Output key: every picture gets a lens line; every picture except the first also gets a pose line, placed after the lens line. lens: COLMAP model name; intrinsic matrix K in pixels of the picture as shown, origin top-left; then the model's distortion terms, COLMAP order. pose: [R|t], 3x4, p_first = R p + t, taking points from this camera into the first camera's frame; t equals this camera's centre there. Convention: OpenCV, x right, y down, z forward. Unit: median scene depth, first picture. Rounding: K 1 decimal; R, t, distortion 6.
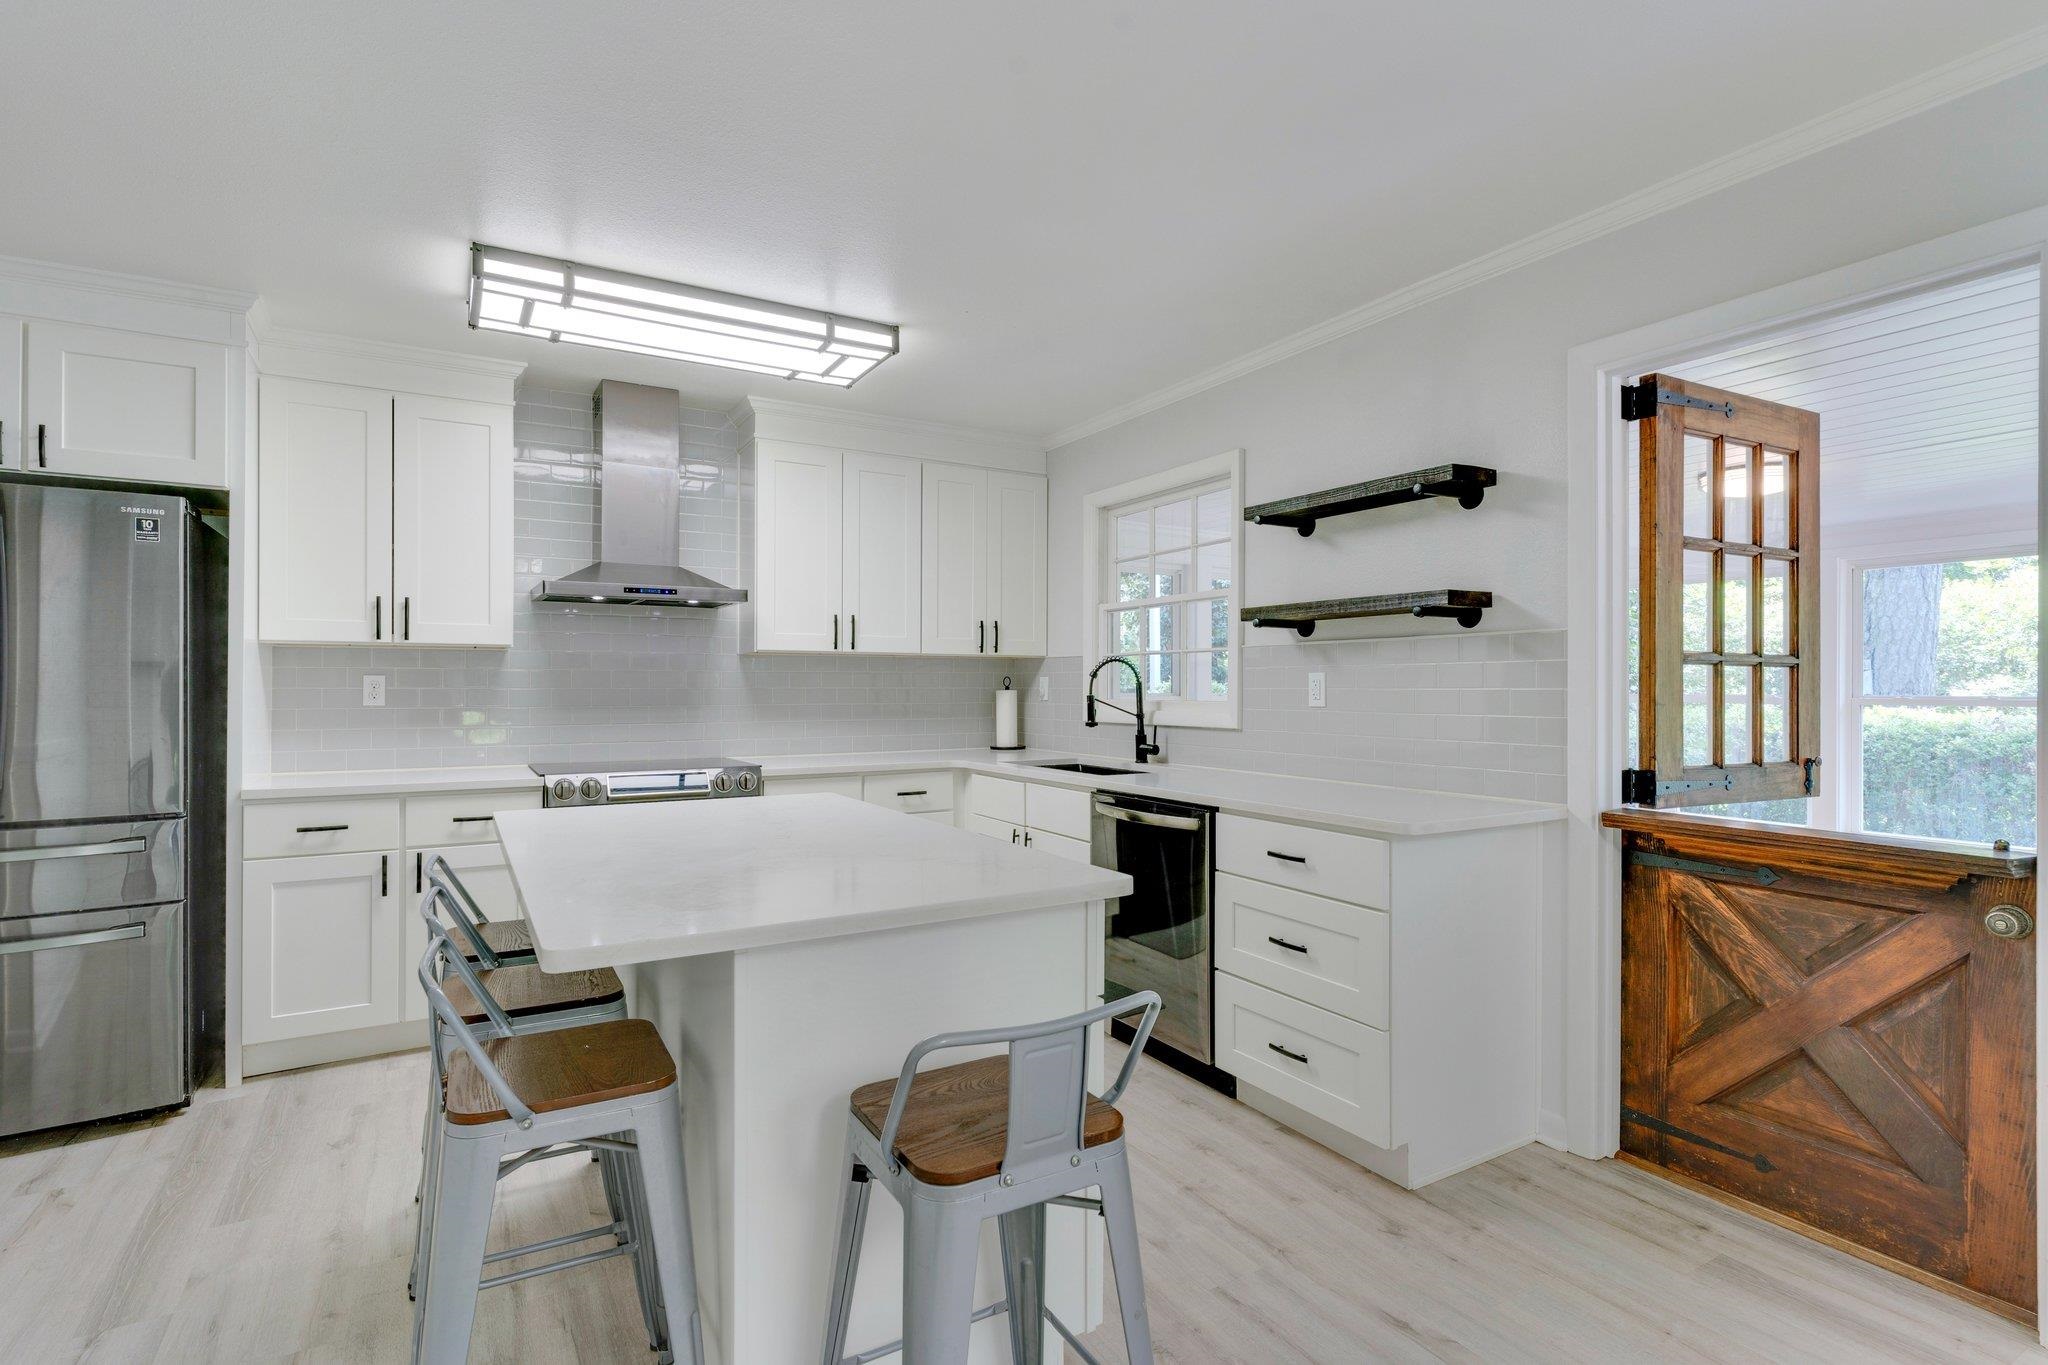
lens RADIAL K [[980.1, 0, 1016.1], [0, 980.1, 684.1], [0, 0, 1]] dist [0.004961, -0.000504]
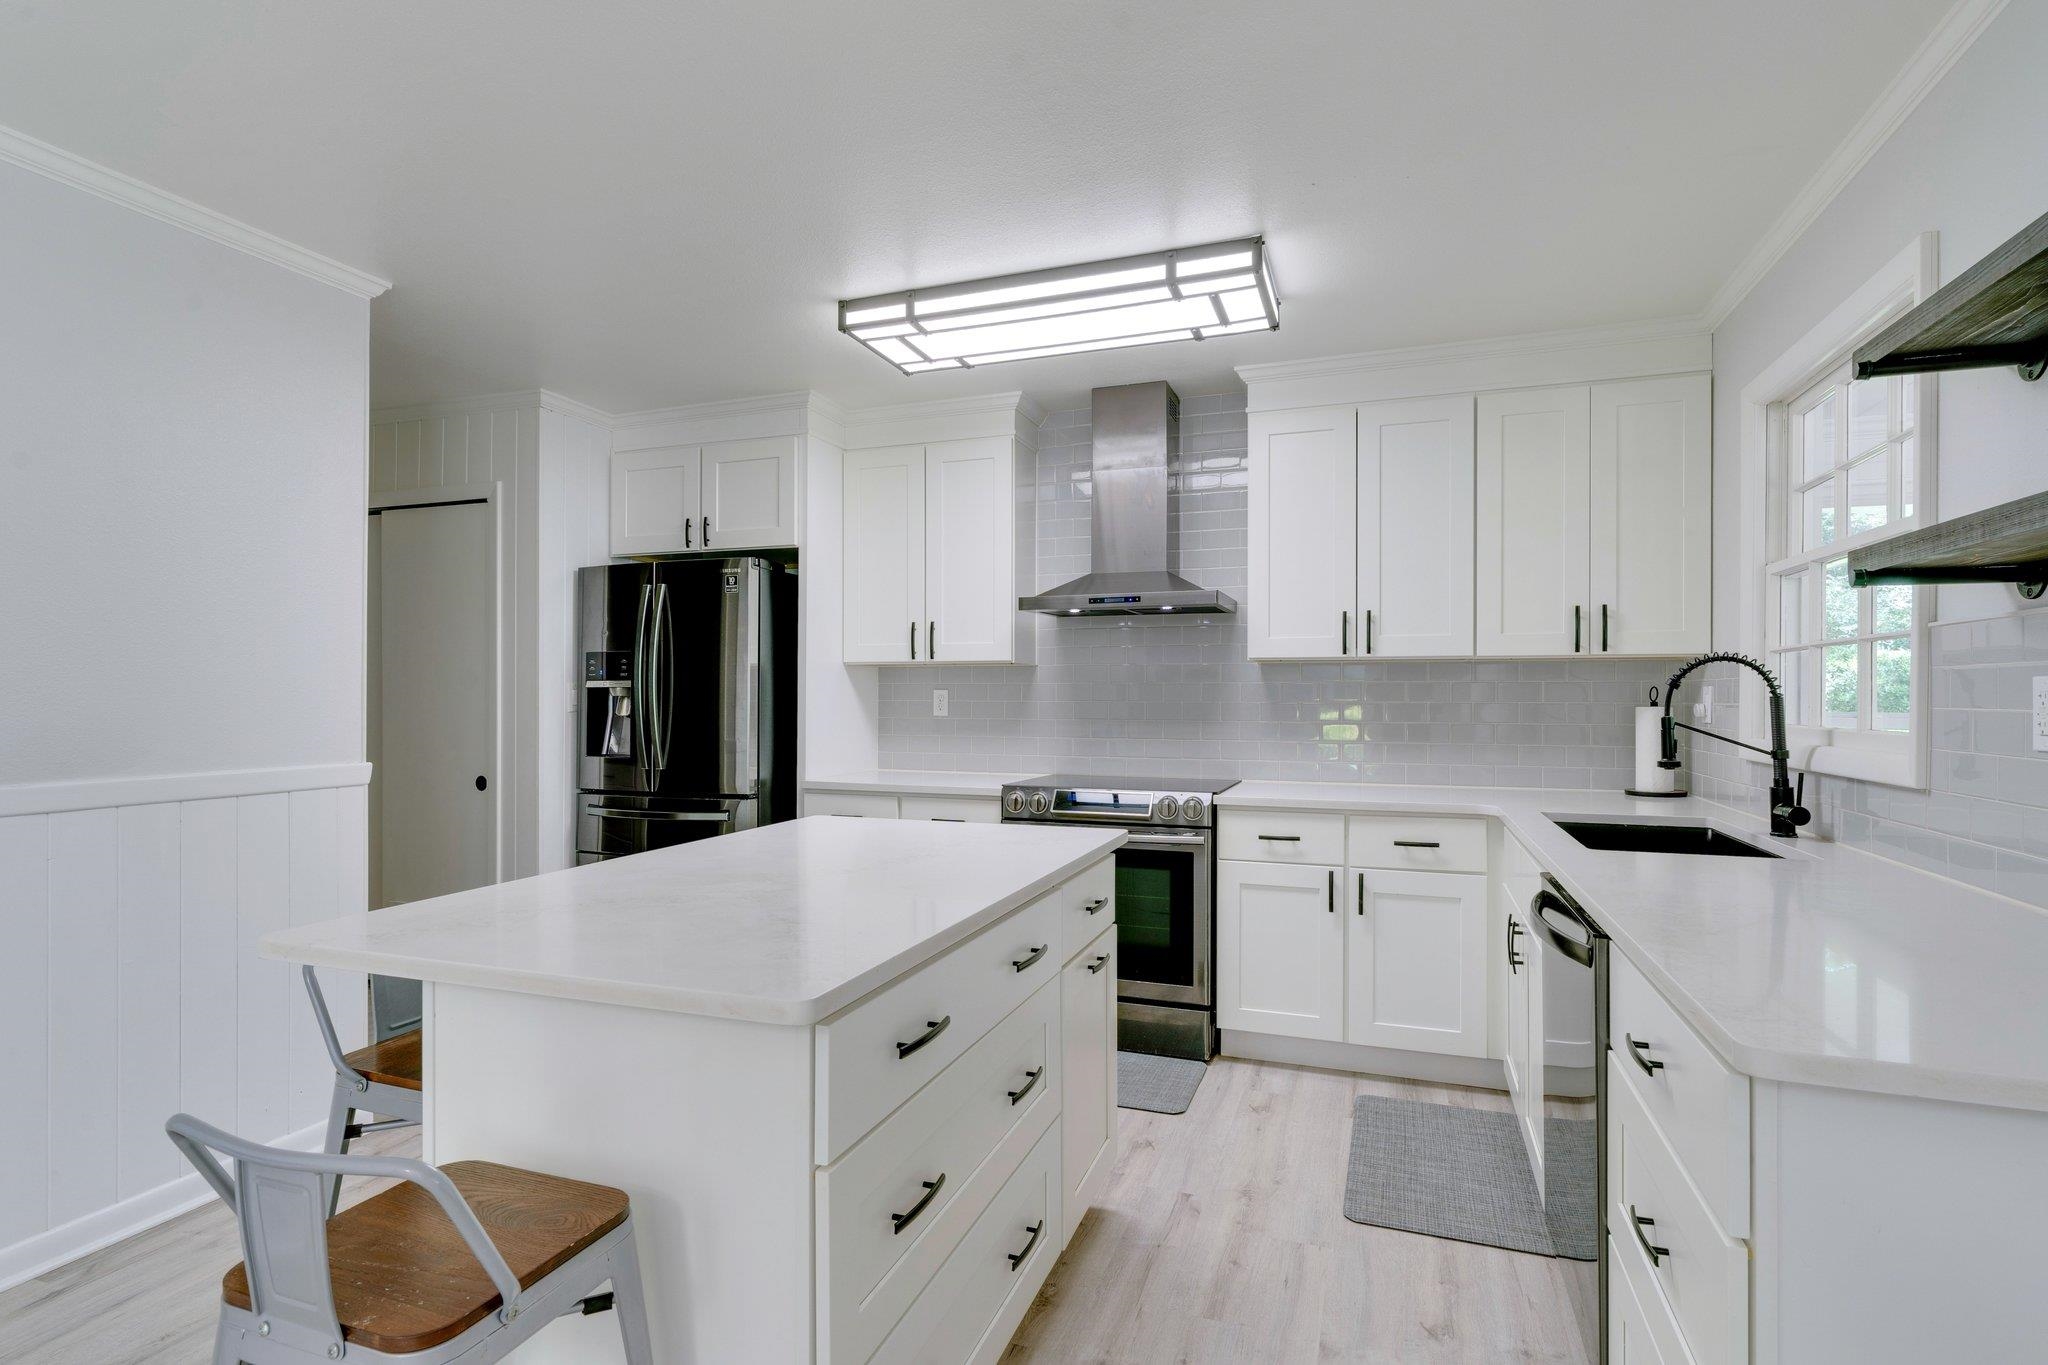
lens RADIAL K [[1015.9, 0, 1015.4], [0, 1015.9, 690.8], [0, 0, 1]] dist [0.001153, 0.000920]
pose [[0.638218, -0.003468, -0.769848, 0.350671], [0.000482, 0.999991, -0.004106, -0.002814], [0.769856, 0.002250, 0.638214, 0.321165]]
